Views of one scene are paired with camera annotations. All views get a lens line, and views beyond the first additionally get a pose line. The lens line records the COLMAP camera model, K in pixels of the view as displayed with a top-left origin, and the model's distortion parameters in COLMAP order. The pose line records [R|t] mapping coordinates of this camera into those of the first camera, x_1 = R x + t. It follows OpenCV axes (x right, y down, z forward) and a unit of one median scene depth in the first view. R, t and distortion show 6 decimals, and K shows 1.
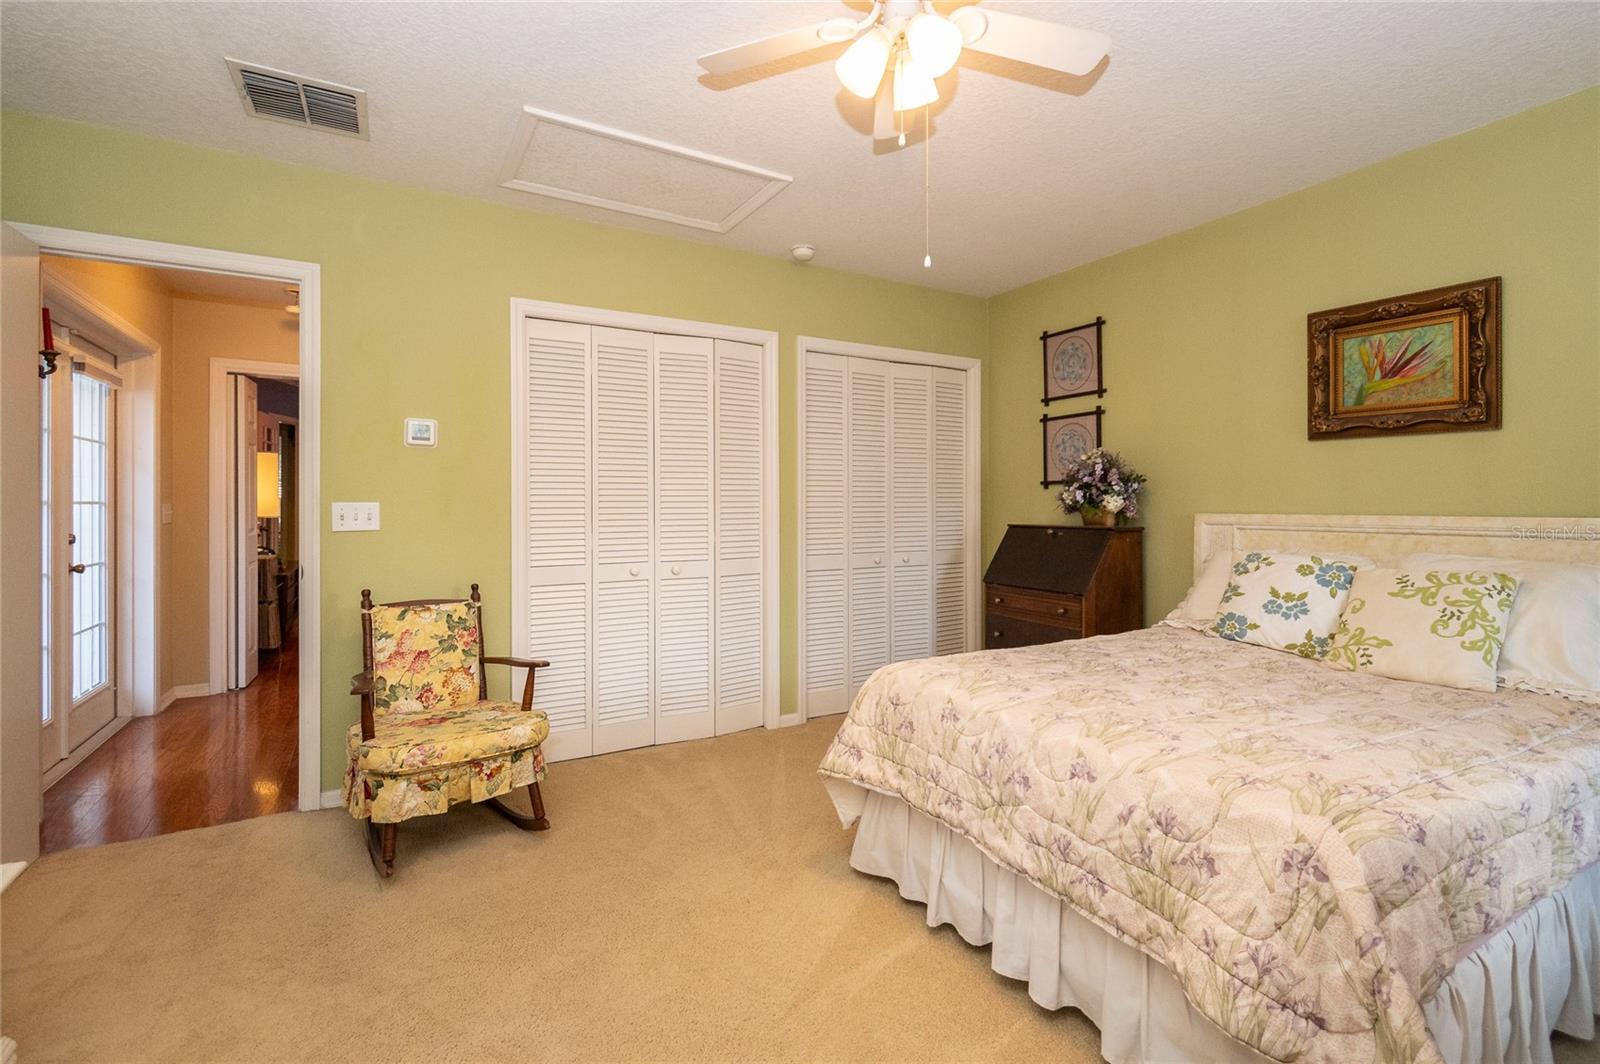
lens RADIAL K [[721.8, 0, 821.9], [0, 721.8, 504.4], [0, 0, 1]] dist [0.004567, -0.007544]
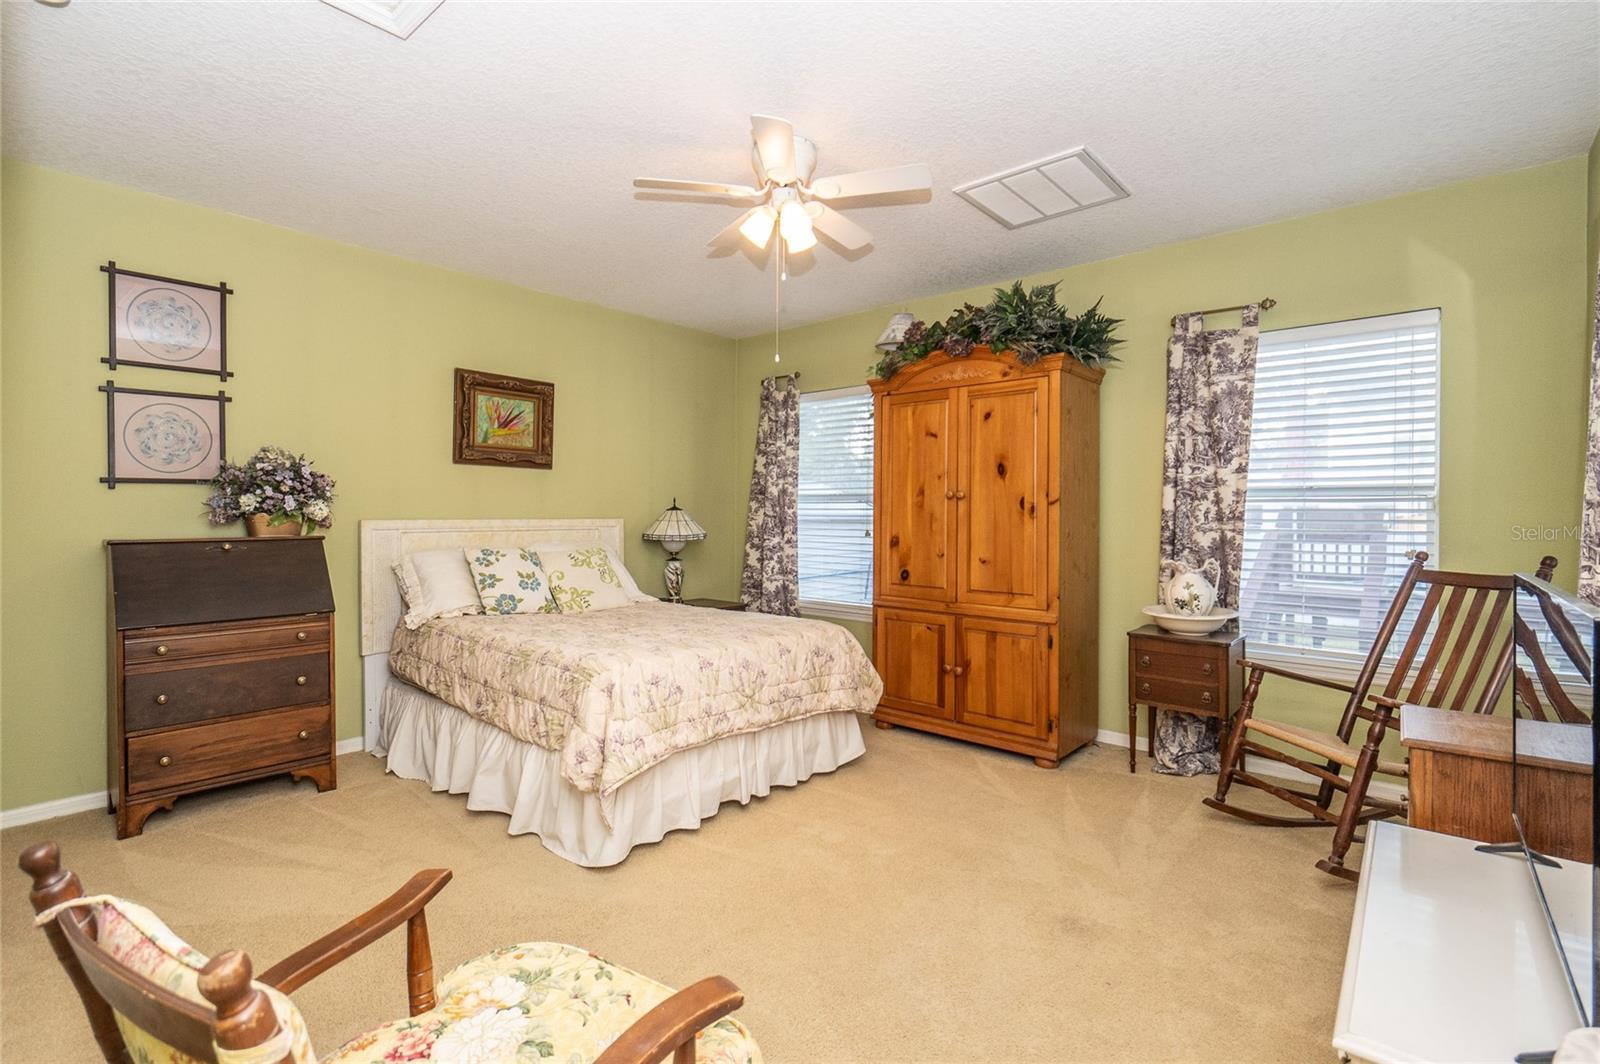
lens RADIAL K [[721.8, 0, 791.5], [0, 721.8, 524.4], [0, 0, 1]] dist [0.004567, -0.007544]
pose [[-0.312563, -0.016663, 0.949751, -0.866194], [-0.003233, 0.999859, 0.016479, -0.001066], [-0.949891, 0.002080, -0.312573, 0.929387]]
